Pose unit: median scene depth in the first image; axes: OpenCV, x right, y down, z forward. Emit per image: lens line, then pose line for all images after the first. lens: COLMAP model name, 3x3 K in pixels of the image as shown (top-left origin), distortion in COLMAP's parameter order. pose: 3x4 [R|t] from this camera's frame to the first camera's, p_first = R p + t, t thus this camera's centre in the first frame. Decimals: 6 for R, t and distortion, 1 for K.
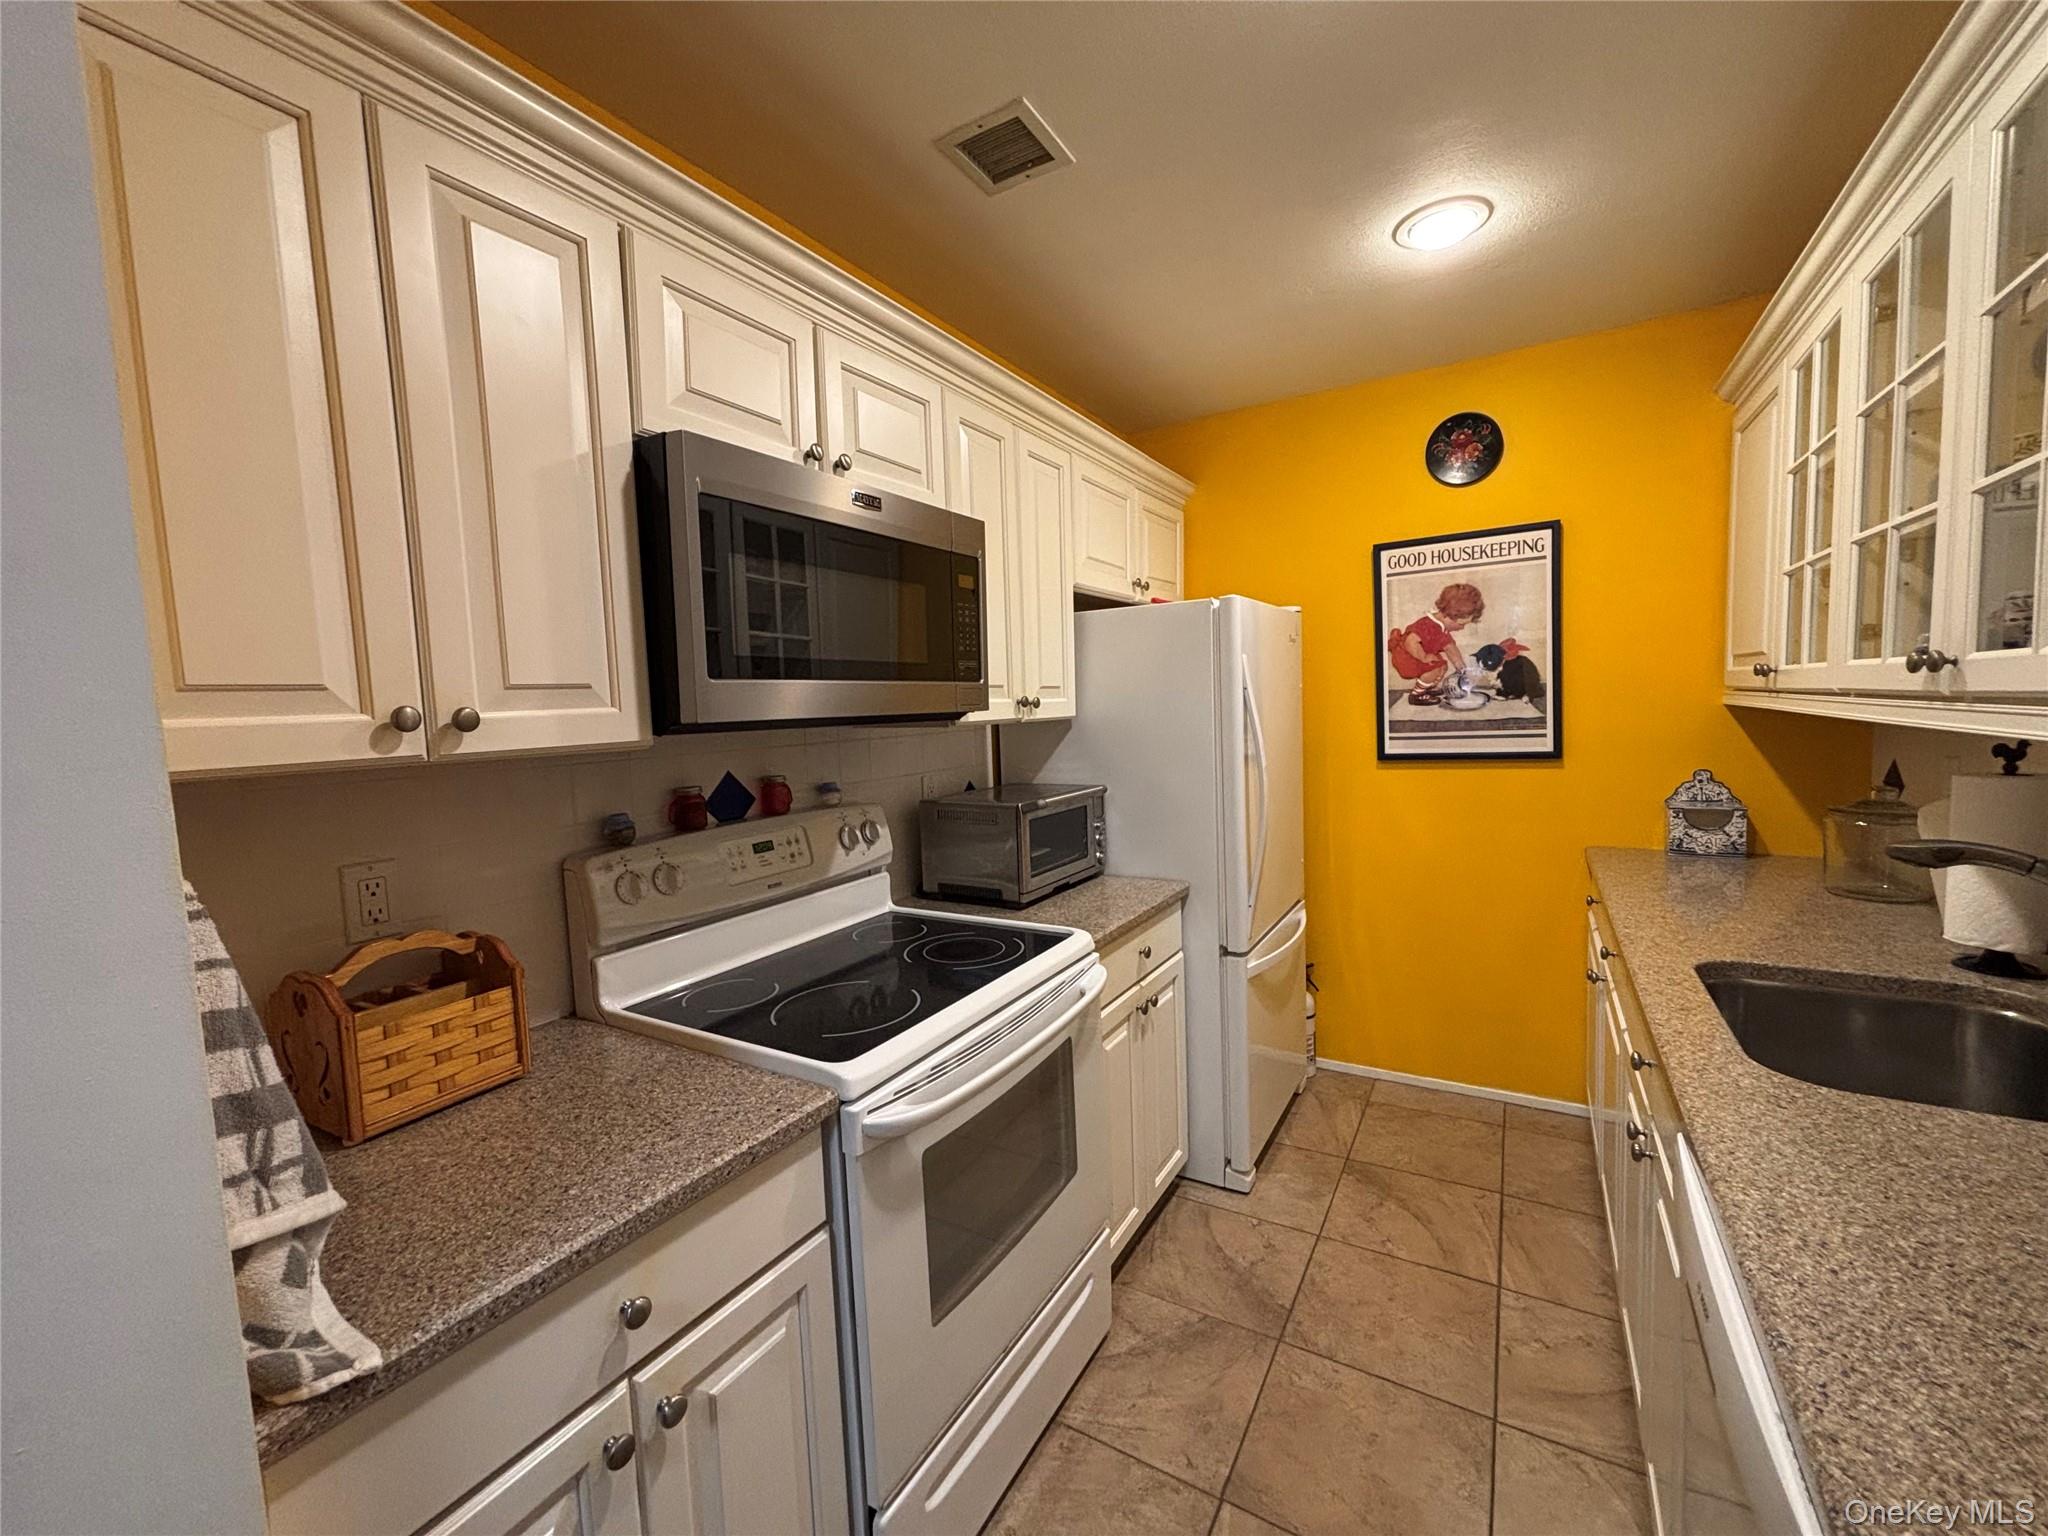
lens RADIAL K [[823.1, 0, 1024.3], [0, 823.1, 771.9], [0, 0, 1]] dist [0.000856, -0.000024]
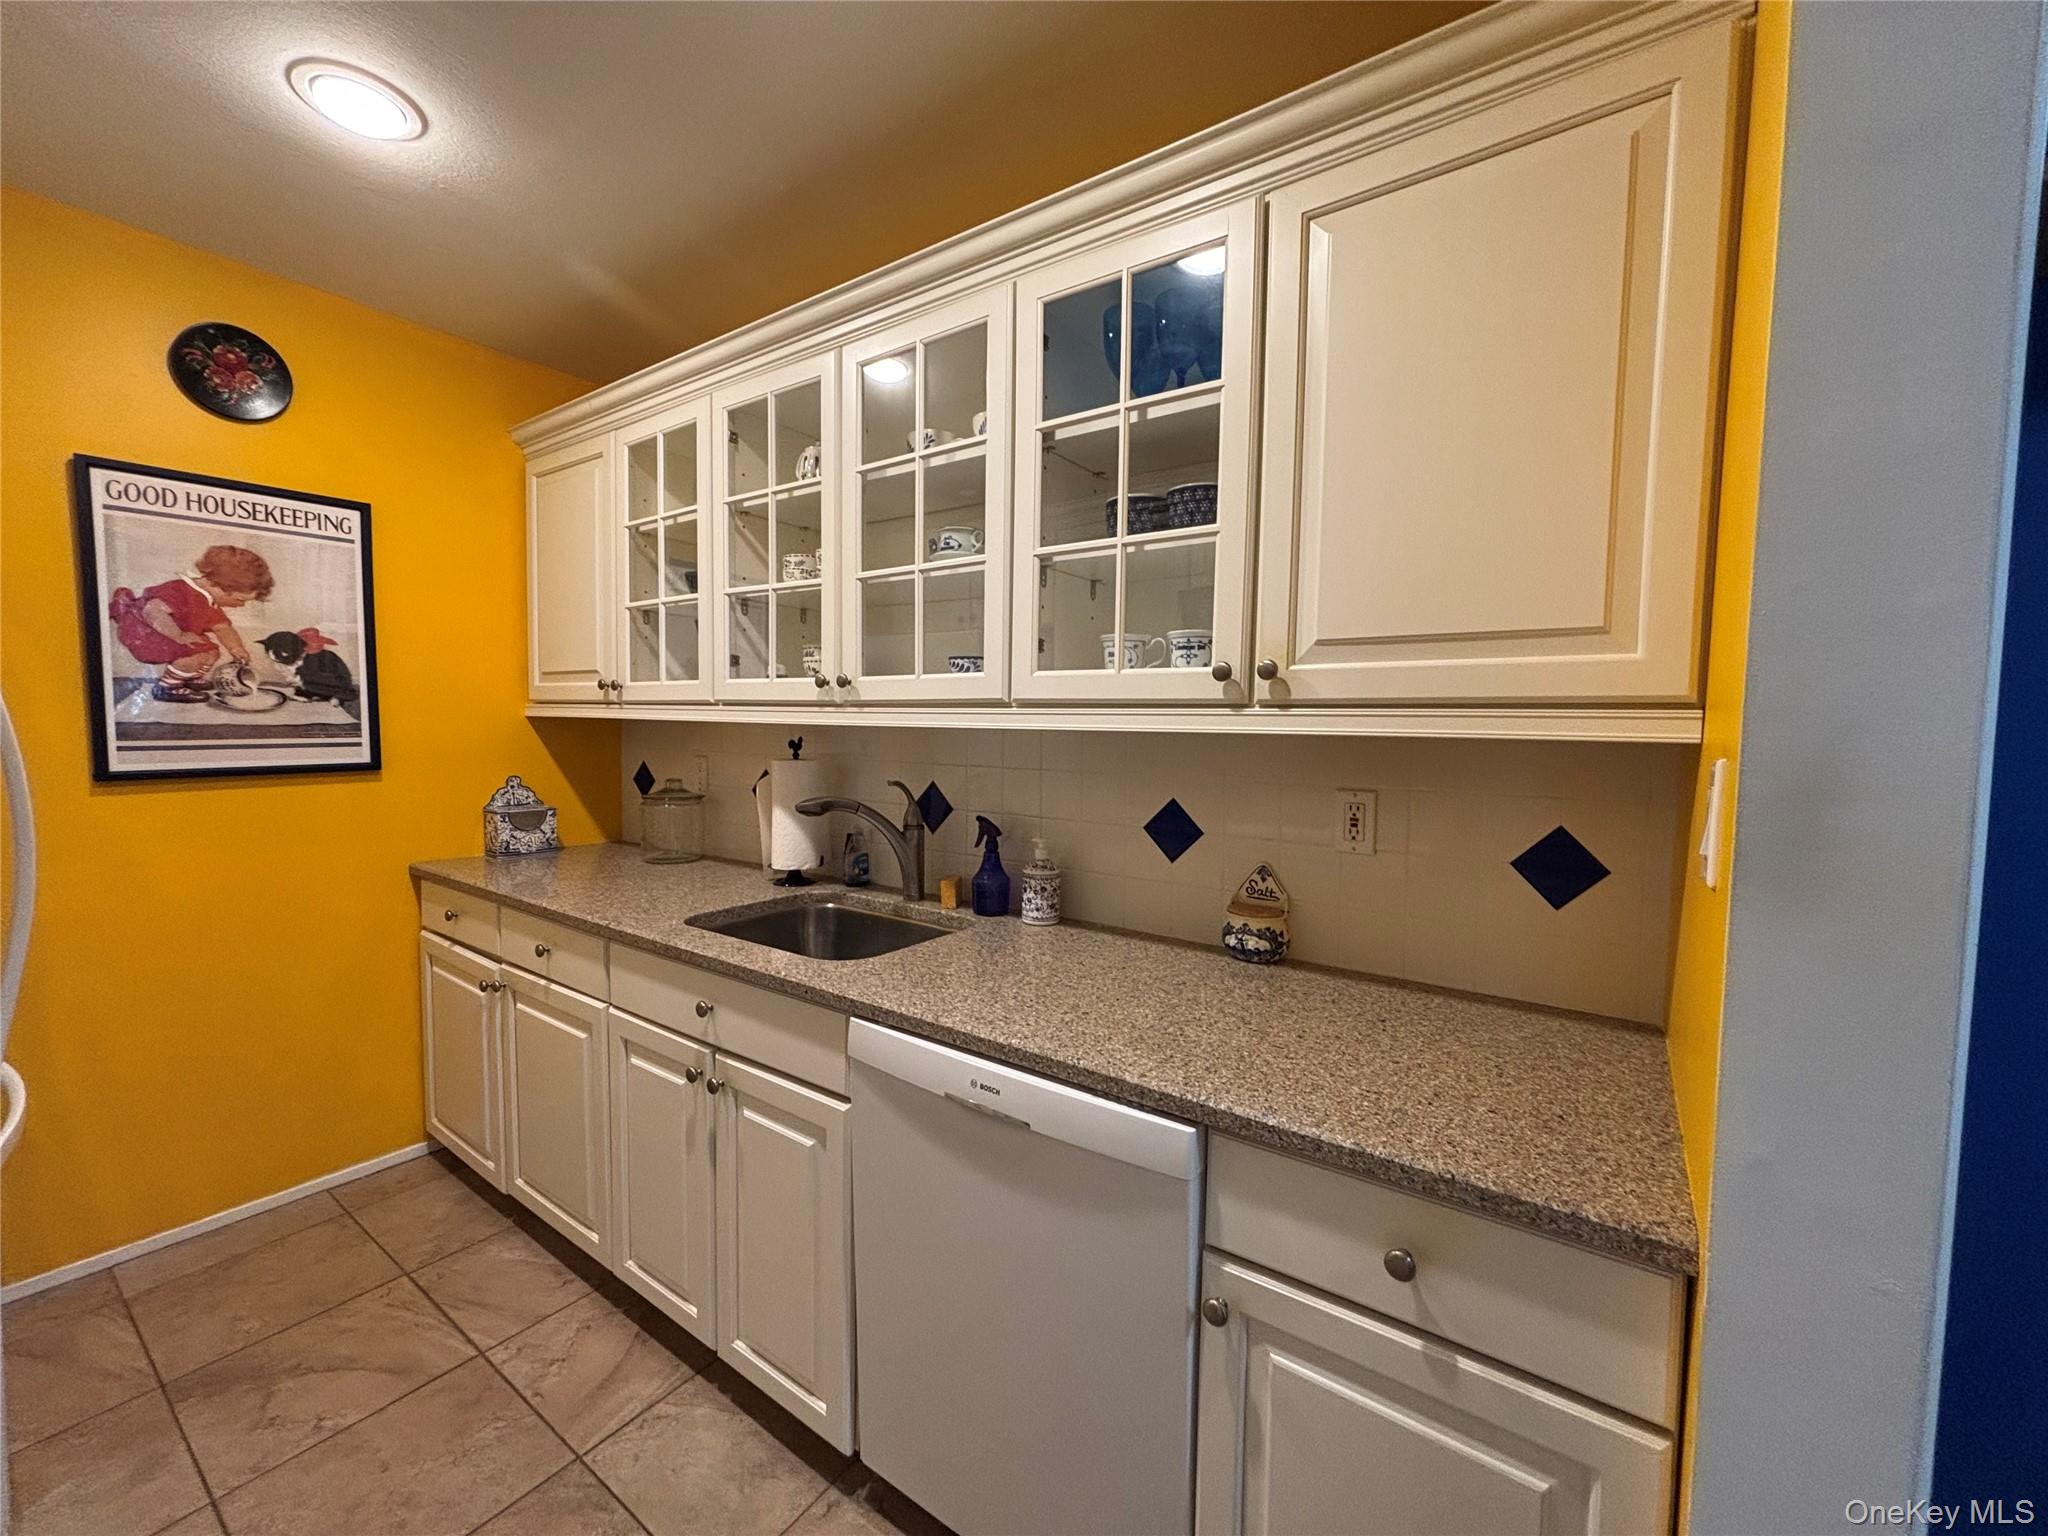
lens RADIAL K [[823.1, 0, 1023.9], [0, 823.1, 770.5], [0, 0, 1]] dist [0.000856, -0.000024]
pose [[0.080052, -0.018867, 0.996612, -0.183525], [0.064507, 0.997823, 0.013708, 0.016782], [-0.994701, 0.063191, 0.081095, 0.223237]]
